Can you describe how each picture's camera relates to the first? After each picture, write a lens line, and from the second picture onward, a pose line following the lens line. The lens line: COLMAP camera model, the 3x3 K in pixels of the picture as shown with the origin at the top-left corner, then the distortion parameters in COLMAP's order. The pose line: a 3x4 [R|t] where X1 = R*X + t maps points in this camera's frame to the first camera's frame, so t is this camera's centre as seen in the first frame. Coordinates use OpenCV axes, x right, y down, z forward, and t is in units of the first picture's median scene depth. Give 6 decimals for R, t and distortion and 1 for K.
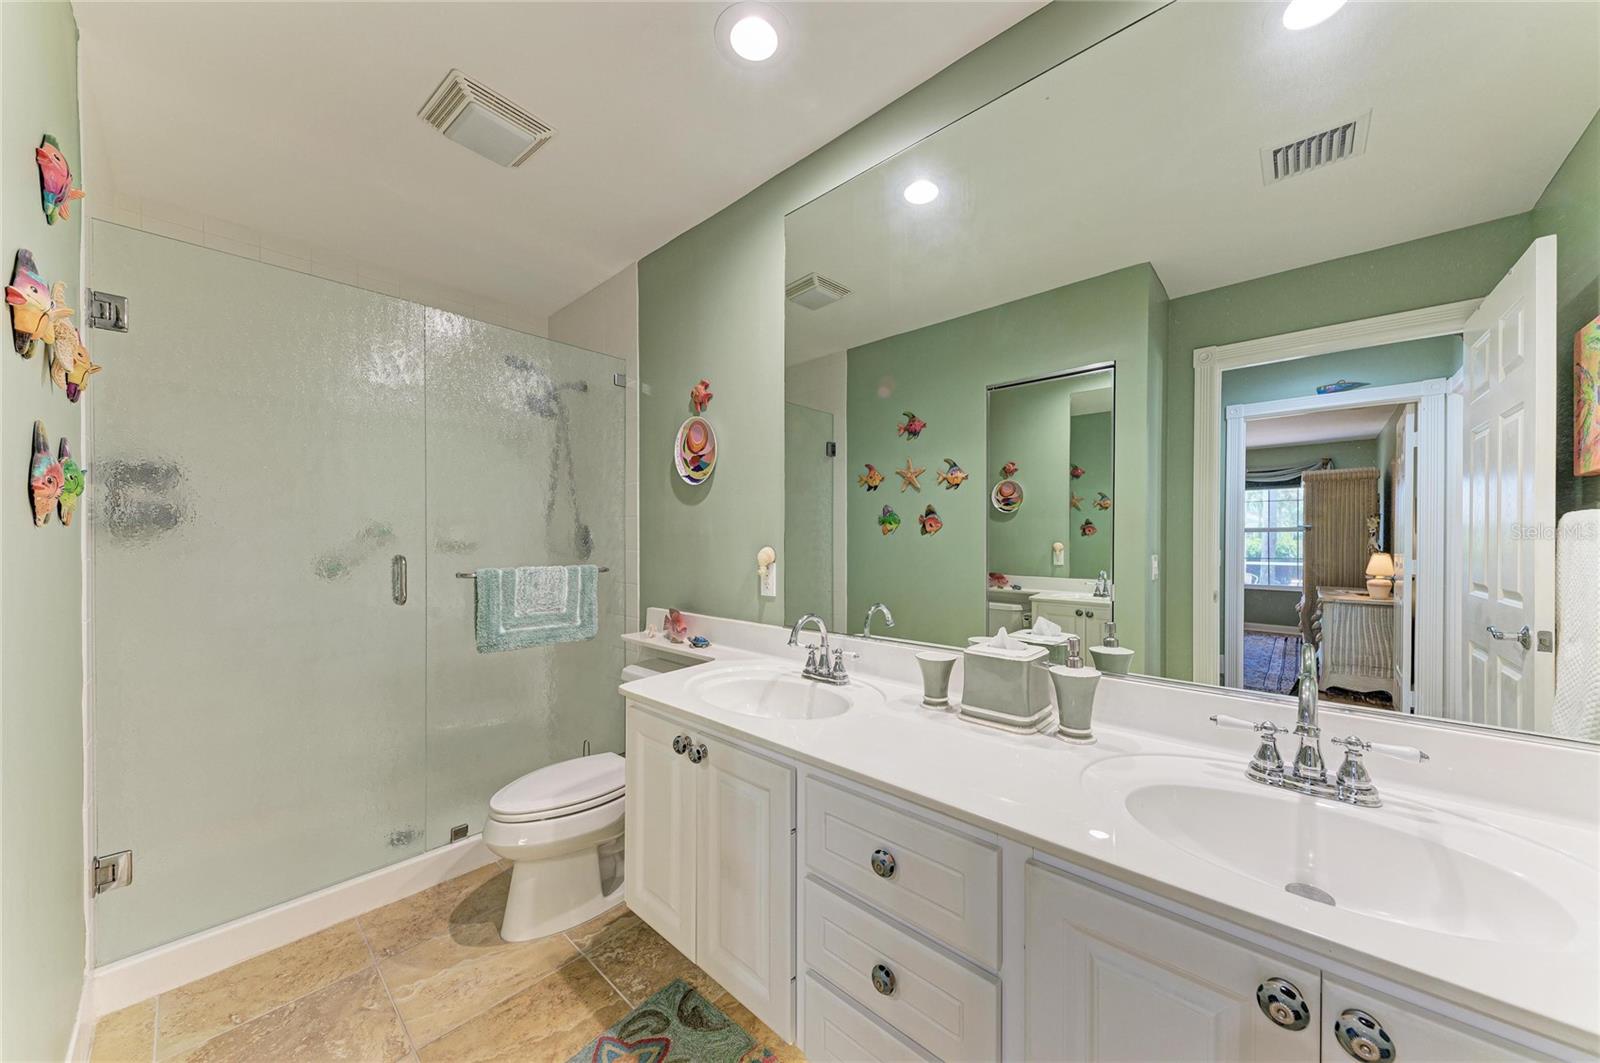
lens RADIAL K [[560.9, 0, 796.5], [0, 560.9, 543.2], [0, 0, 1]] dist [0.014811, -0.004605]
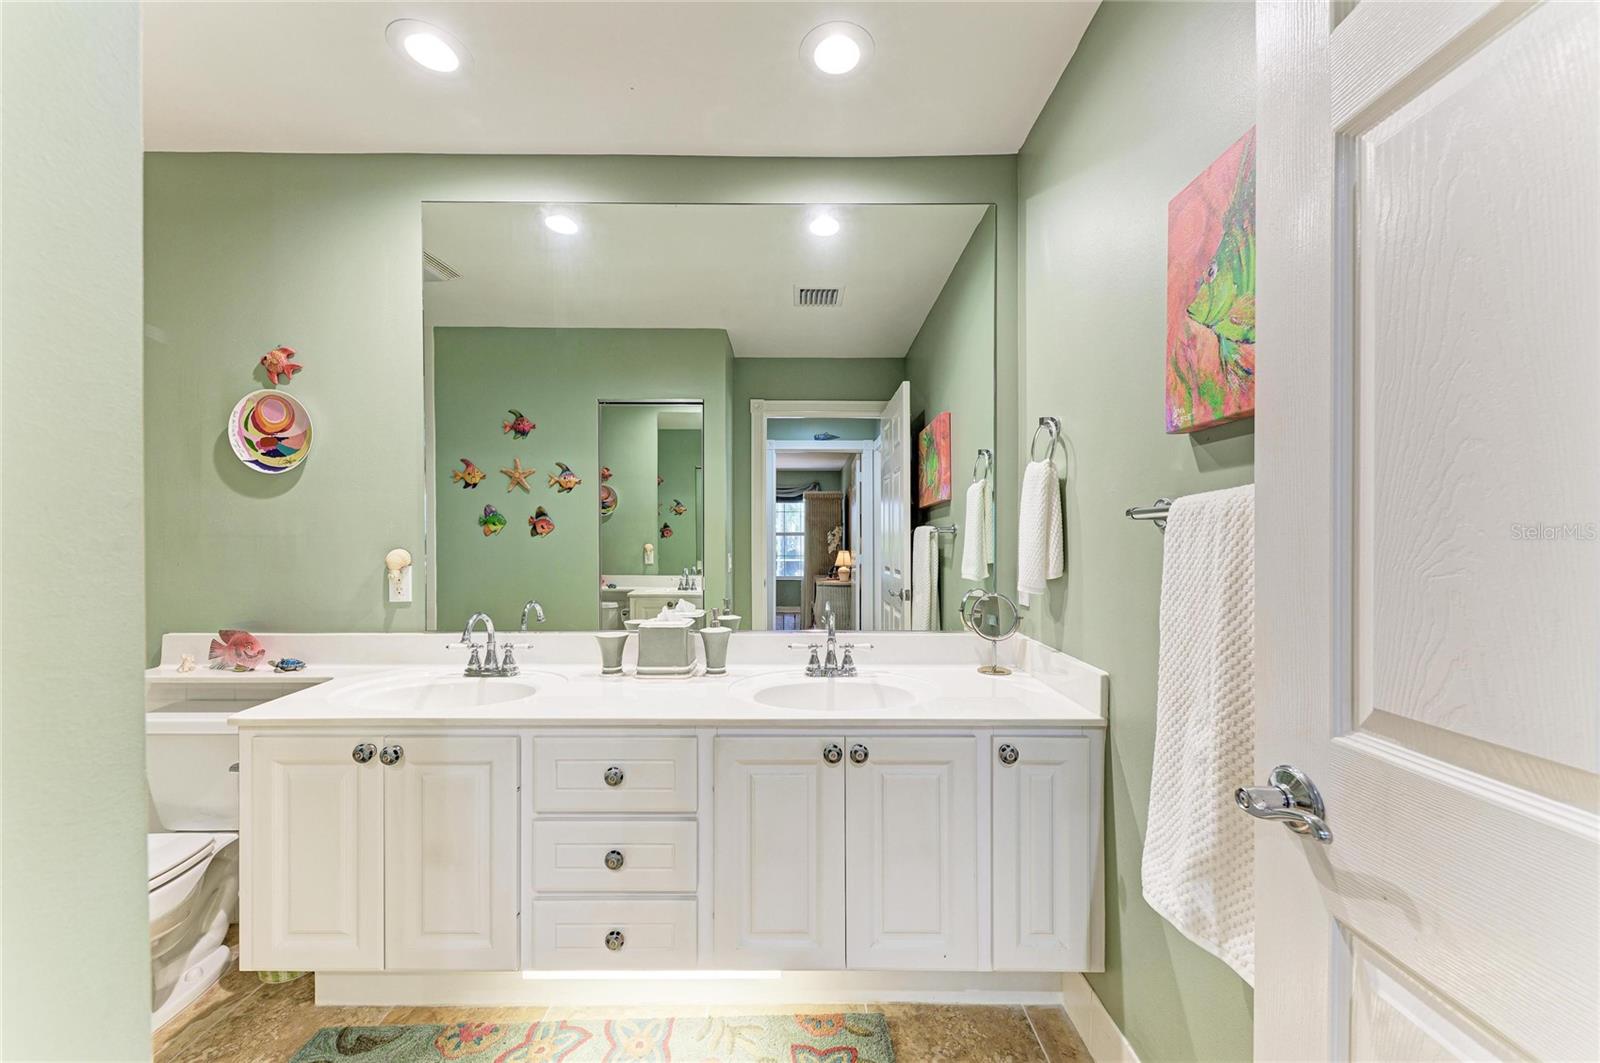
lens RADIAL K [[575.4, 0, 825.2], [0, 575.4, 542.9], [0, 0, 1]] dist [0.001861, 0.000180]
pose [[0.717357, -0.002087, 0.696702, -0.181253], [0.004796, 0.999987, -0.001943, 0.001674], [-0.696689, 0.004735, 0.717358, -0.147217]]
